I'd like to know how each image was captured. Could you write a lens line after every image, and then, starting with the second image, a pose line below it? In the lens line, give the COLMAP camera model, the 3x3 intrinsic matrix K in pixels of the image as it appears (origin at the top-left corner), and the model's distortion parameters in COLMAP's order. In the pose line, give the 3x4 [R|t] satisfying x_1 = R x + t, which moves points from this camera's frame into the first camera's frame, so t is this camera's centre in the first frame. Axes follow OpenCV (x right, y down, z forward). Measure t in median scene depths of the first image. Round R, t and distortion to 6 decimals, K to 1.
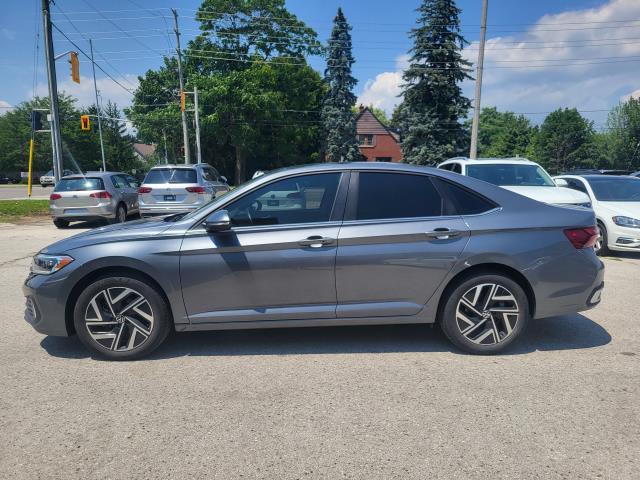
lens RADIAL K [[487.0, 0, 325.7], [0, 487.0, 239.8], [0, 0, 1]] dist [0.046371, -0.011566]
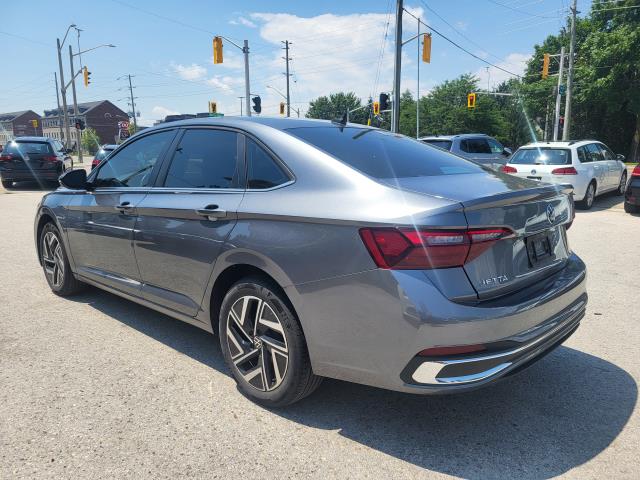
lens RADIAL K [[487.0, 0, 318.4], [0, 487.0, 241.1], [0, 0, 1]] dist [0.046371, -0.011566]
pose [[0.680867, 0.129492, -0.720869, 0.317182], [-0.094786, 0.991548, 0.088588, -0.018266], [0.726248, 0.008012, 0.687386, 0.231063]]
